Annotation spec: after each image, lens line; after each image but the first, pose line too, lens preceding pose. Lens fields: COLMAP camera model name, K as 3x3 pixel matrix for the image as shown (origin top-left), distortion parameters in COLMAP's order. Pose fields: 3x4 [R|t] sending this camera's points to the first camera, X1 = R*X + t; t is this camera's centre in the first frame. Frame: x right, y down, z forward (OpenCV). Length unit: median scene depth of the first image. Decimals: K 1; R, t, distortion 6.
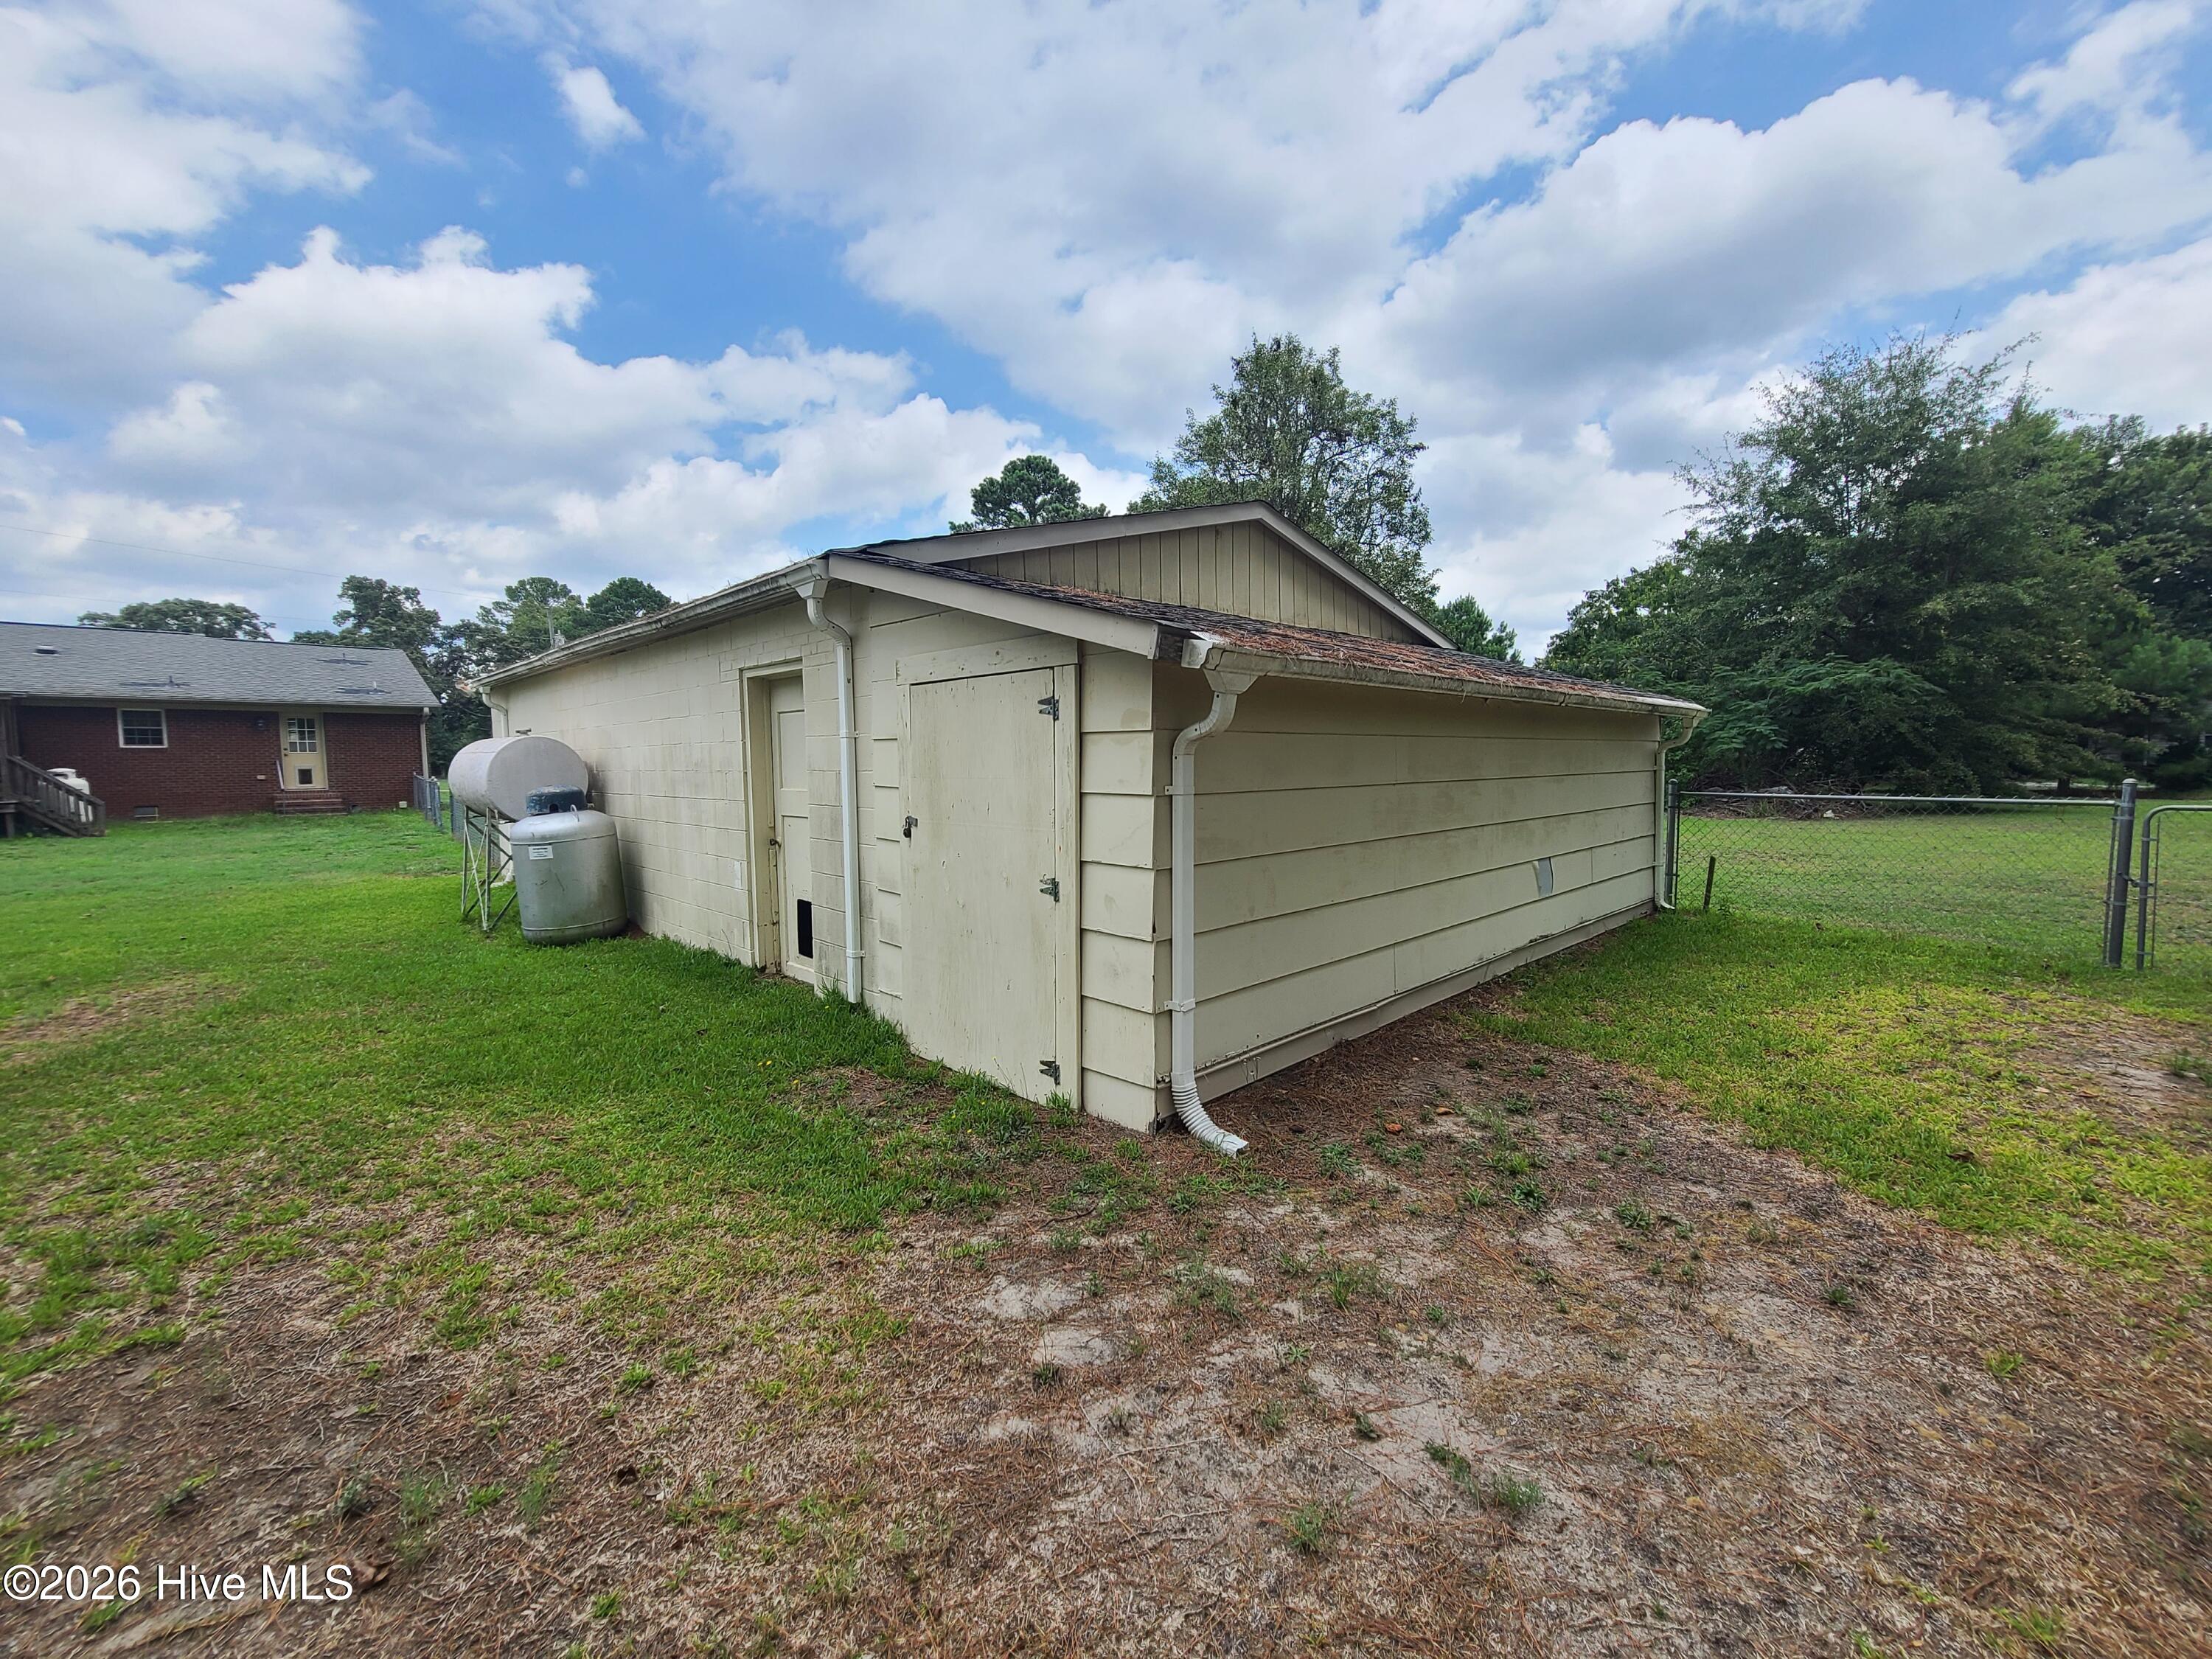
lens RADIAL K [[906.8, 0, 1107.9], [0, 906.8, 822.0], [0, 0, 1]] dist [-0.000017, -0.000054]
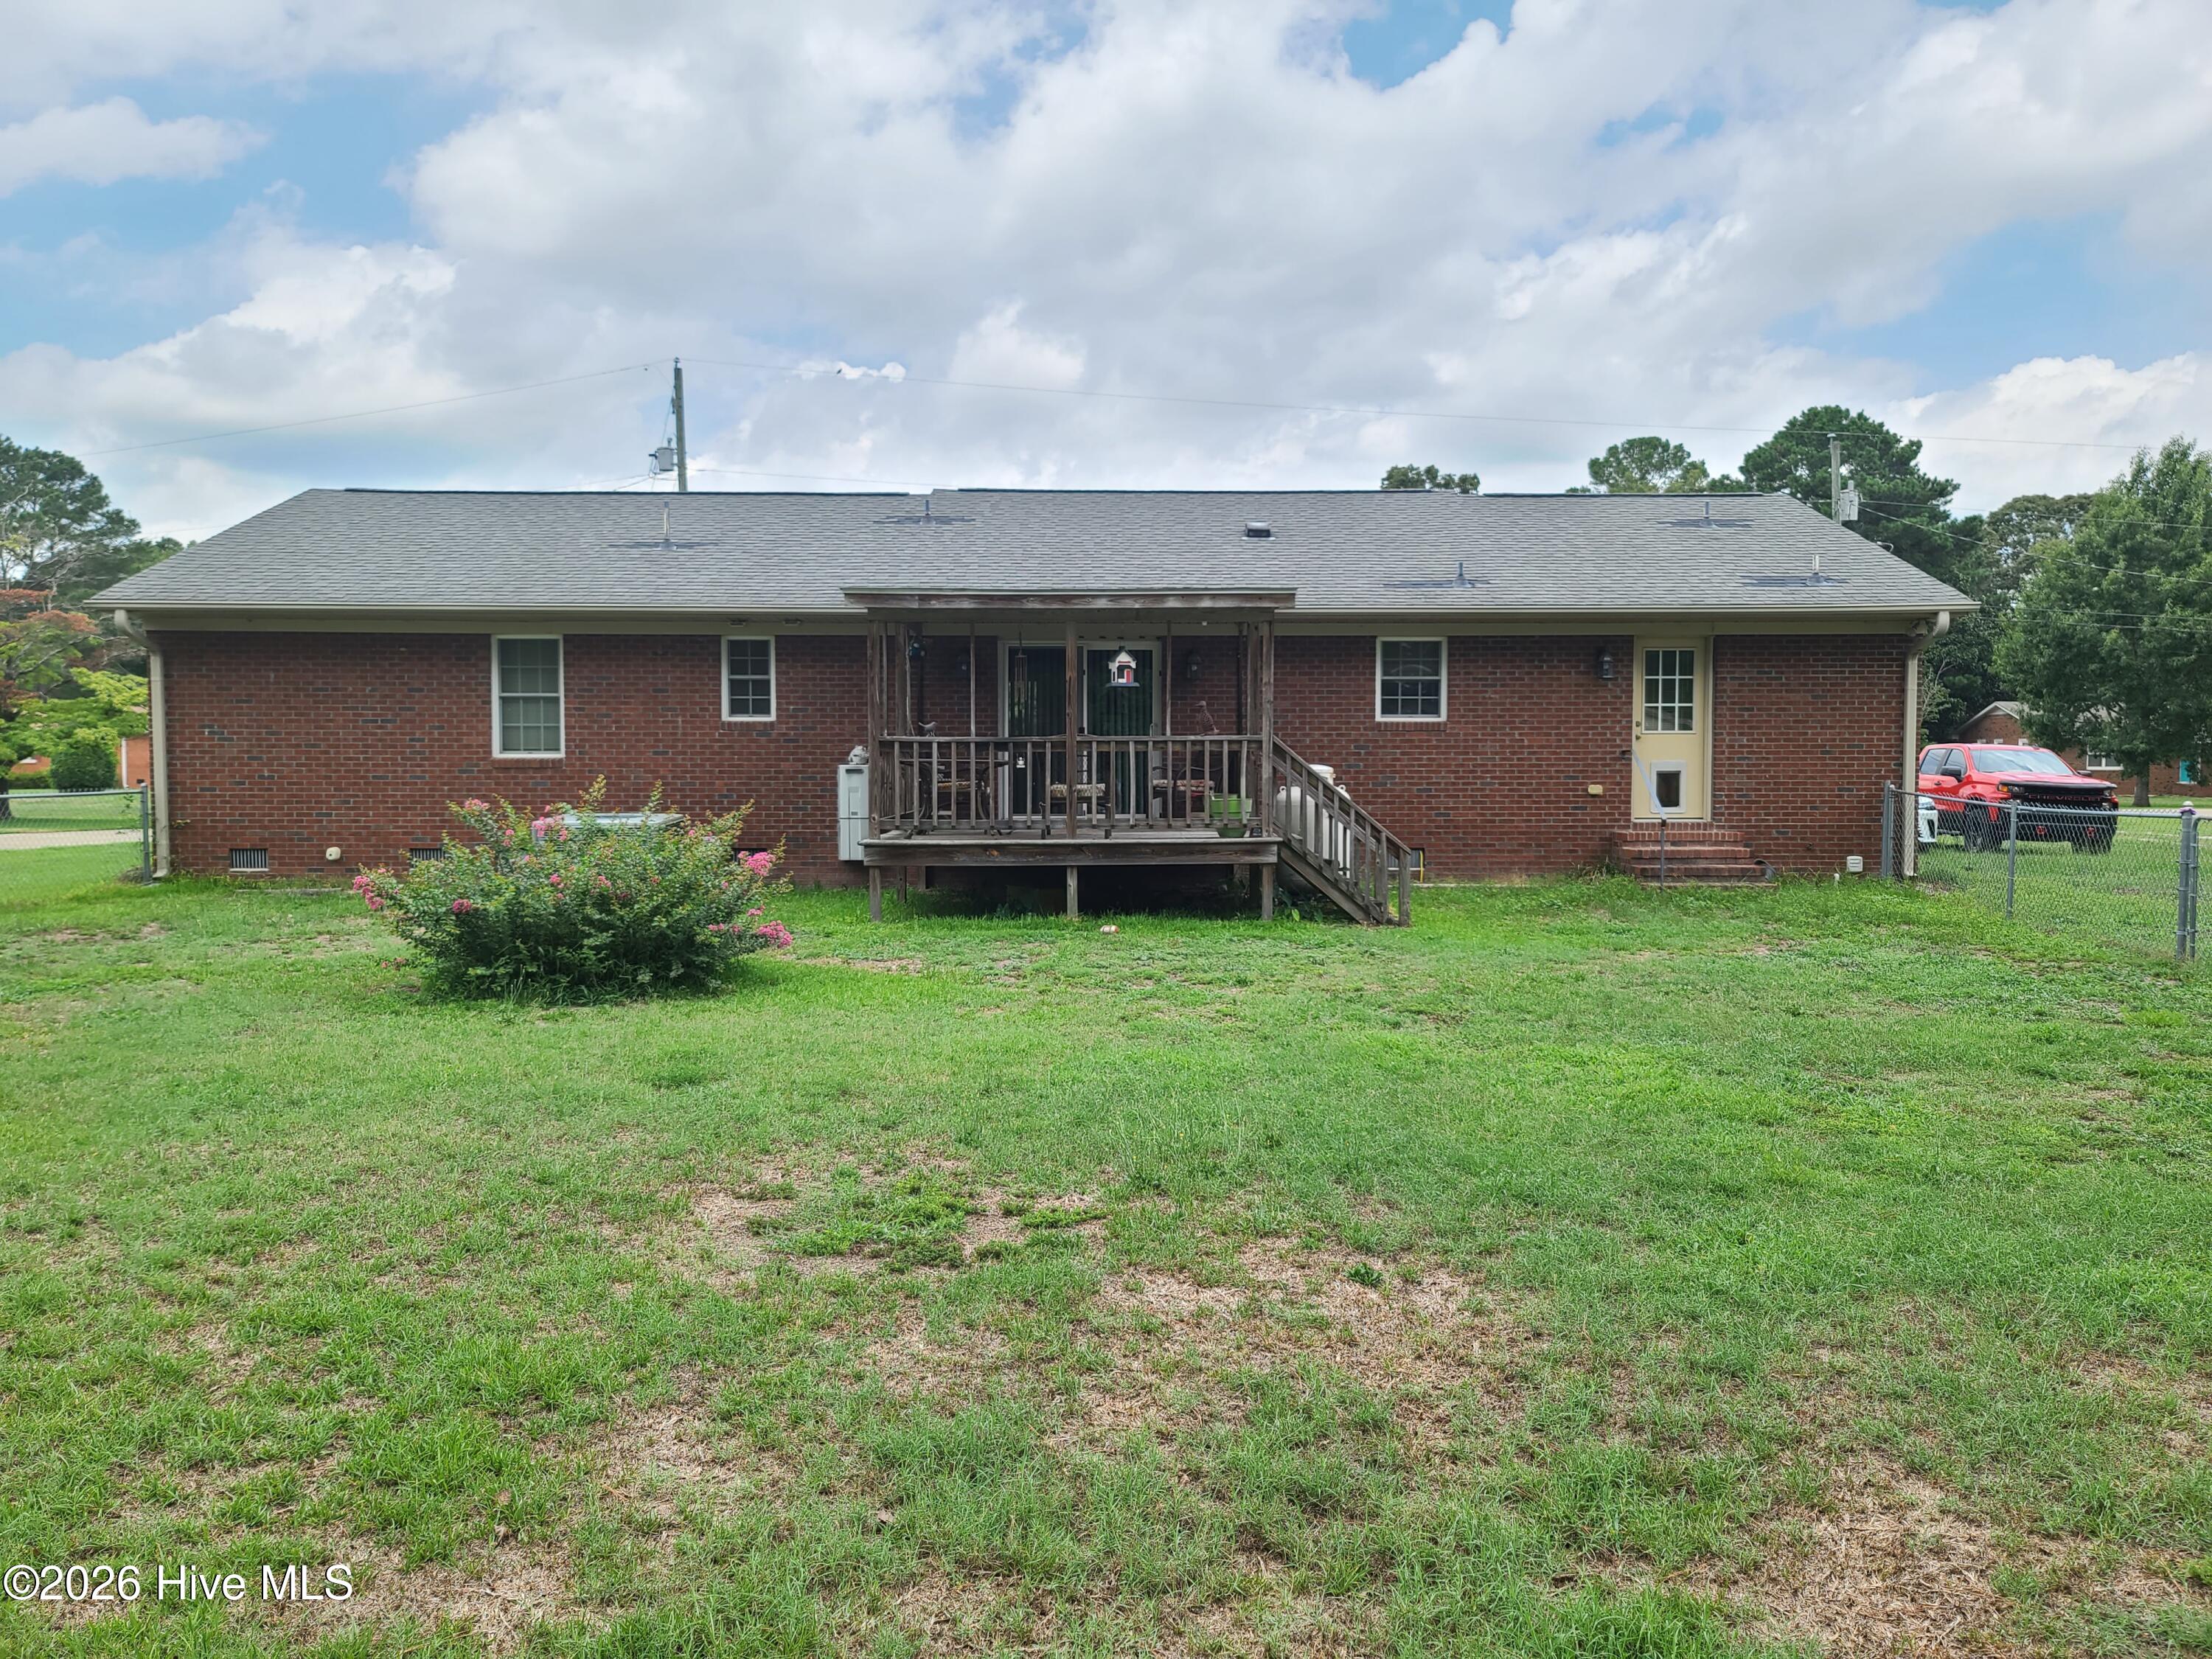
lens RADIAL K [[1609.1, 0, 1106.6], [0, 1609.1, 833.0], [0, 0, 1]] dist [0.002350, 0.000535]
pose [[0.685476, 0.040979, -0.726941, -0.517805], [-0.055534, 0.998449, 0.003918, -0.018164], [0.725975, 0.037684, 0.686688, 0.298057]]
